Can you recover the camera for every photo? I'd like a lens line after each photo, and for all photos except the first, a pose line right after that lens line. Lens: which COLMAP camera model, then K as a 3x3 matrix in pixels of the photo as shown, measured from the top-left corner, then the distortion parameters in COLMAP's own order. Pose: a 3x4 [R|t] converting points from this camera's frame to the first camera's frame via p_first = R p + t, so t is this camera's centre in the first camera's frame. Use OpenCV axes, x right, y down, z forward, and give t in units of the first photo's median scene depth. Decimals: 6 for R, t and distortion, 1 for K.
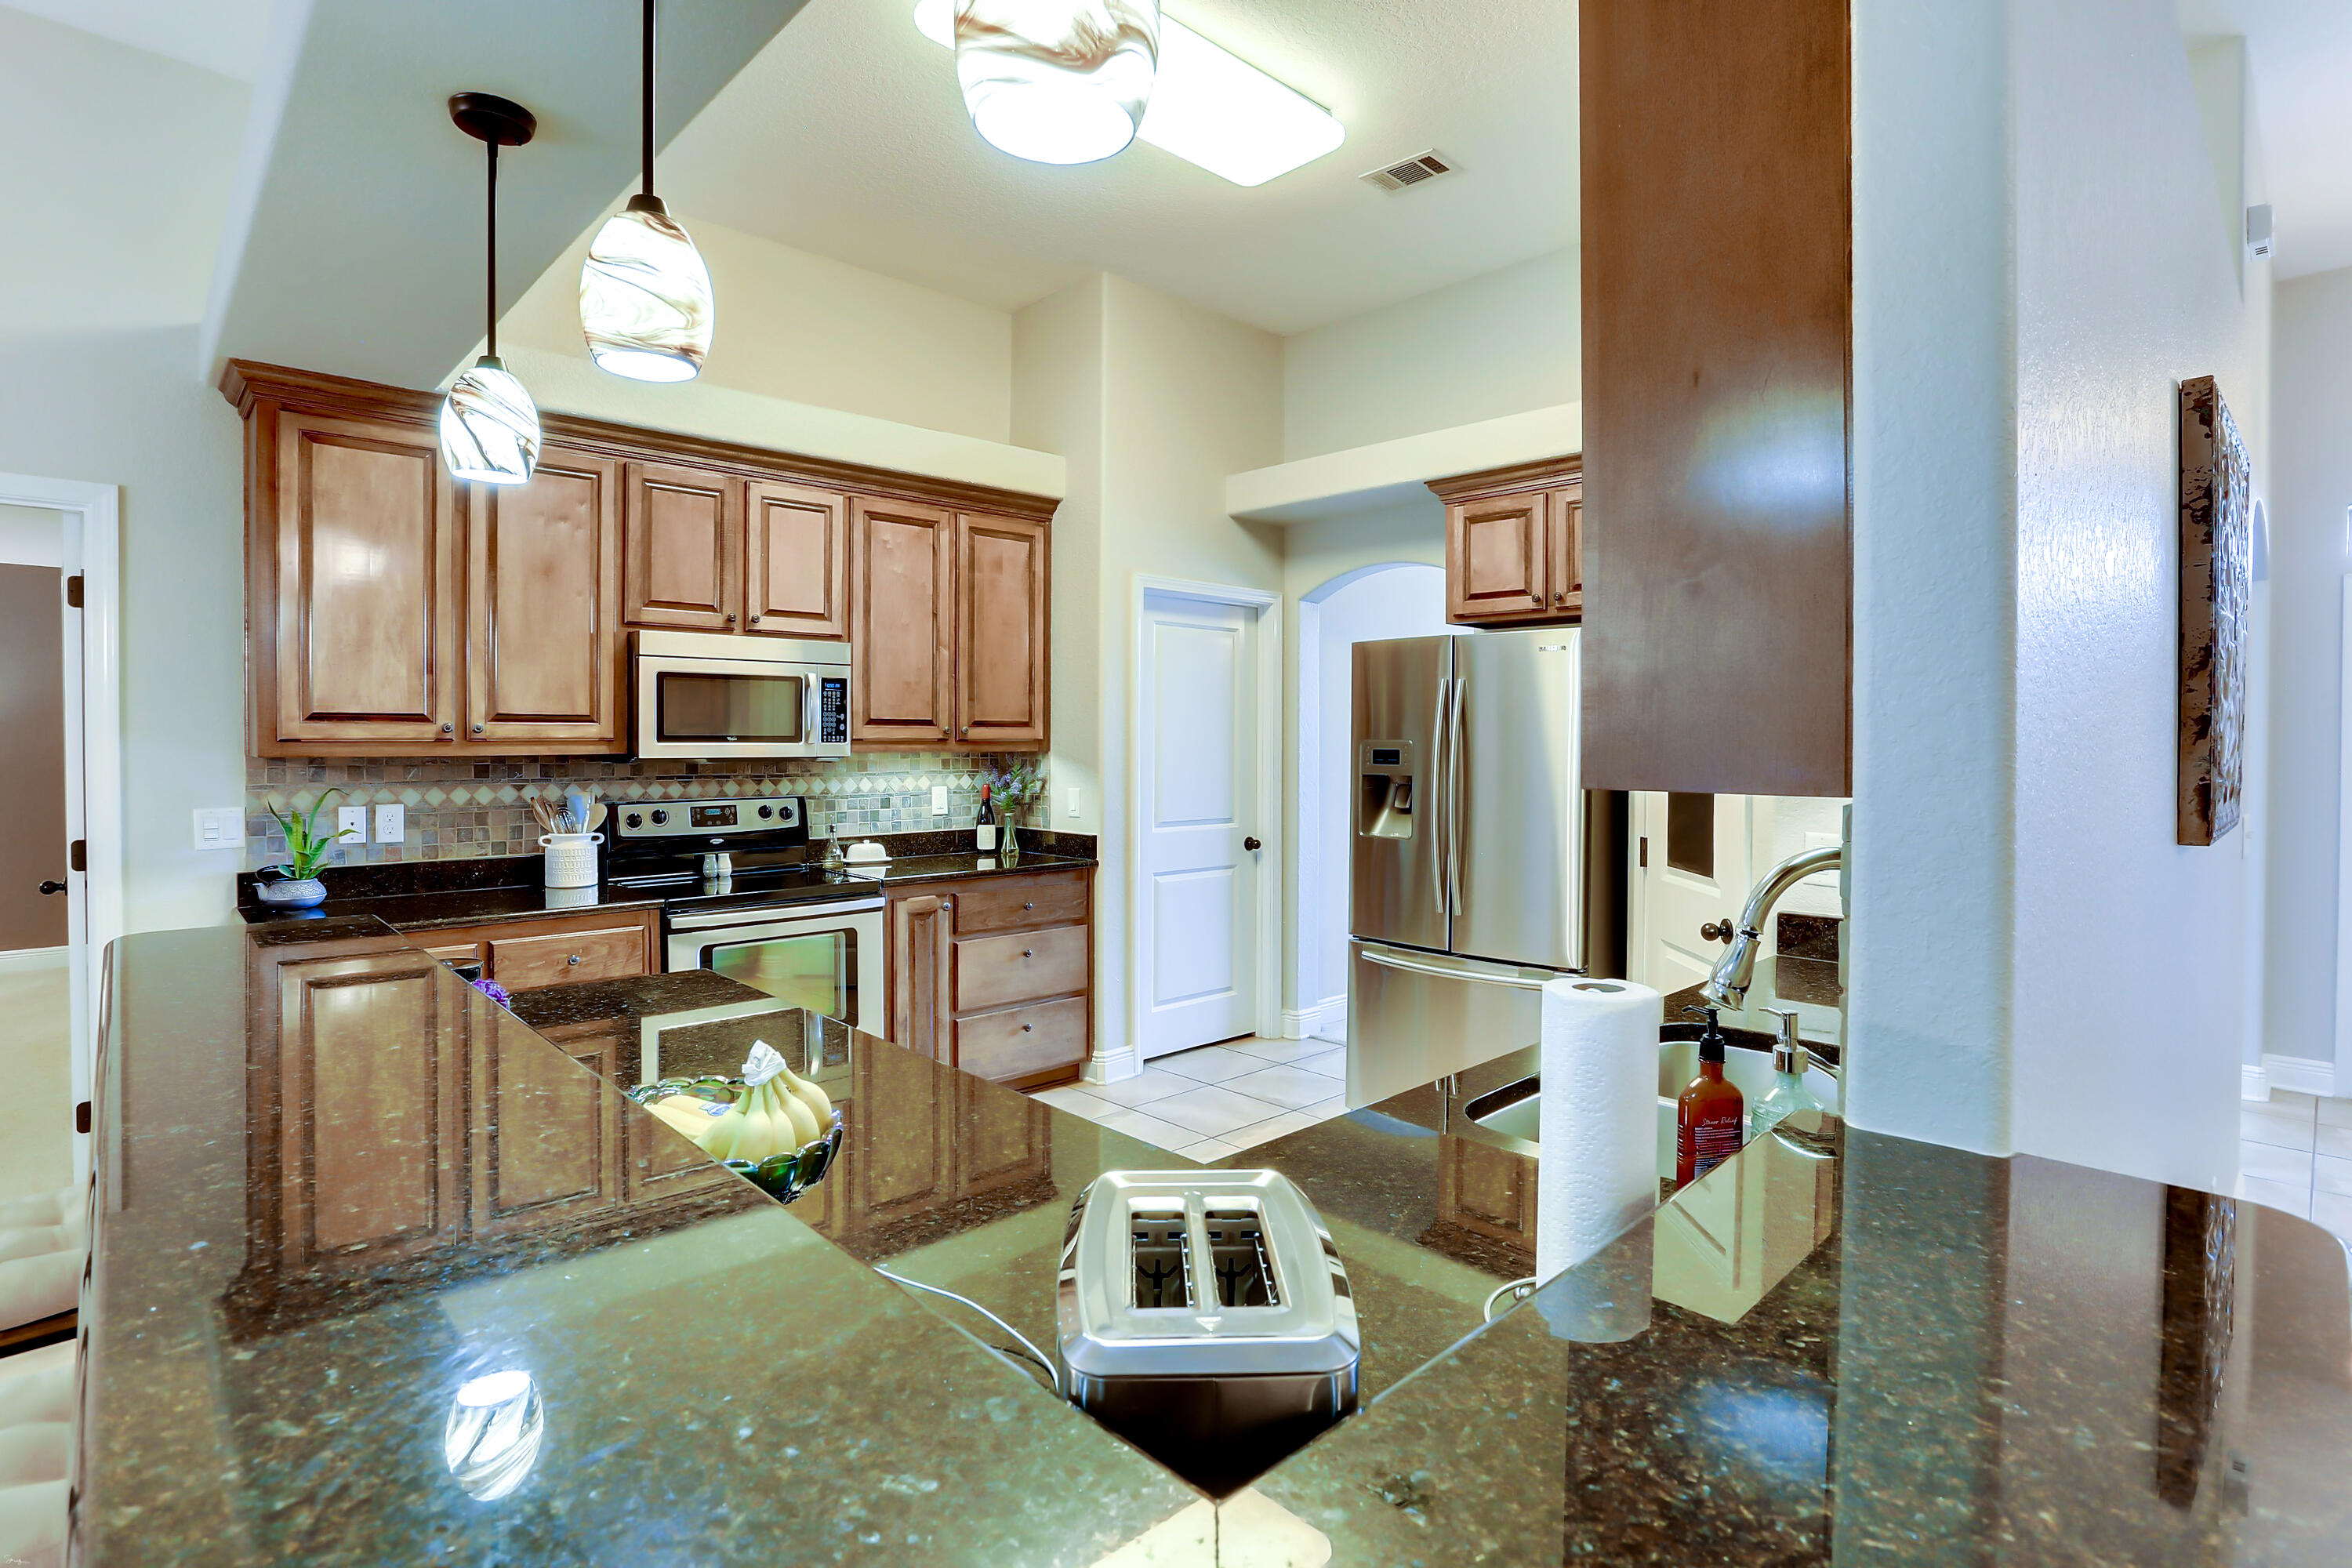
lens RADIAL K [[1147.7, 0, 1179.4], [0, 1147.7, 747.4], [0, 0, 1]] dist [-0.063797, 0.027243]
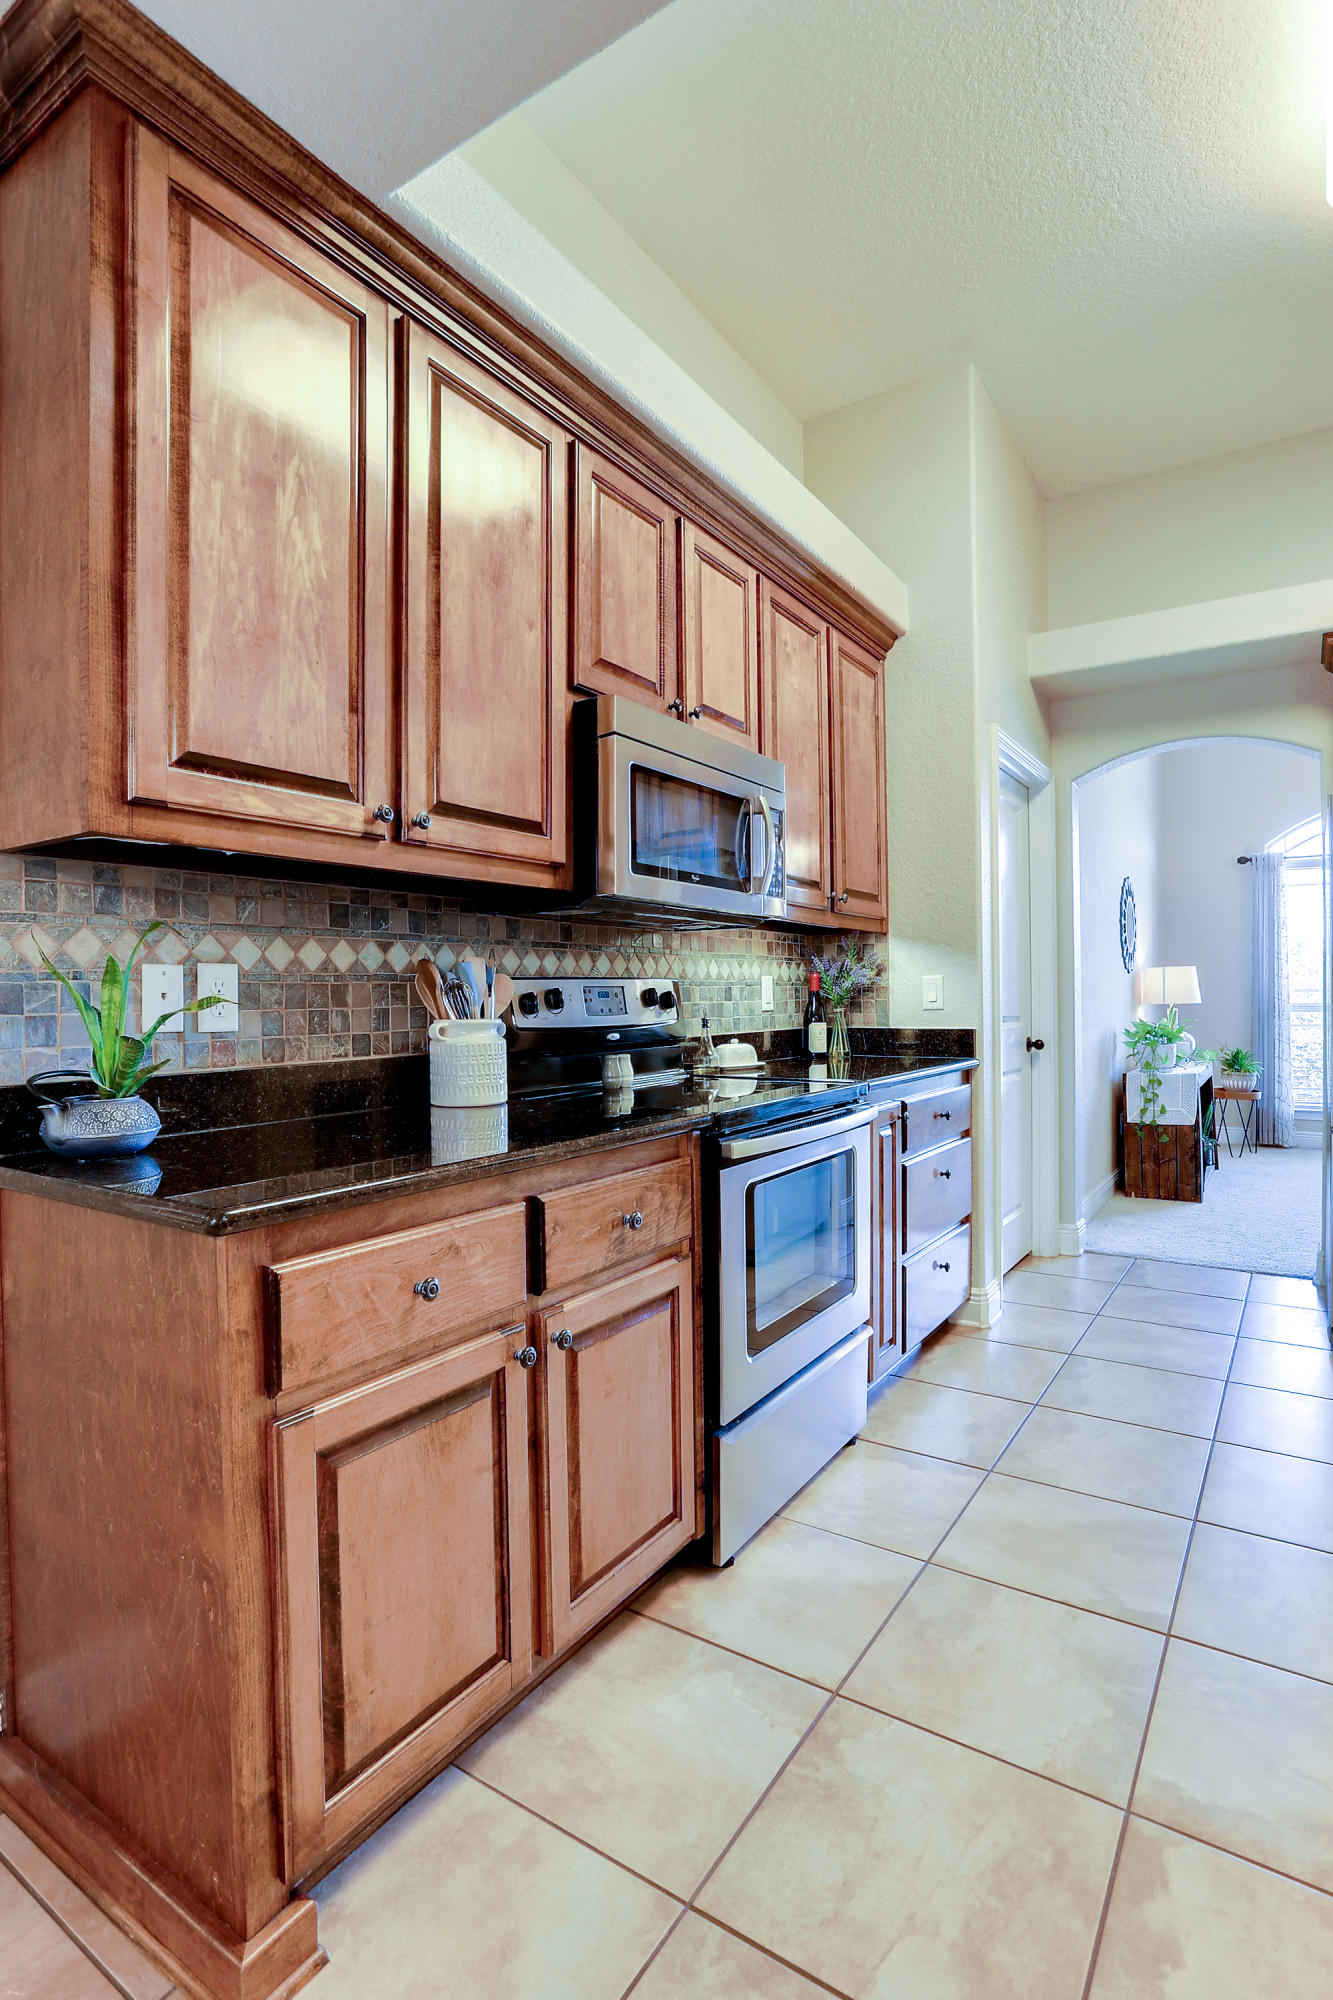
lens RADIAL K [[975.9, 0, 666.5], [0, 975.9, 1000.0], [0, 0, 1]] dist [-0.063797, 0.027243]
pose [[0.973698, -0.010225, 0.227614, -0.553975], [0.011606, 0.999921, -0.004730, 0.068592], [-0.227548, 0.007248, 0.973740, 0.448014]]
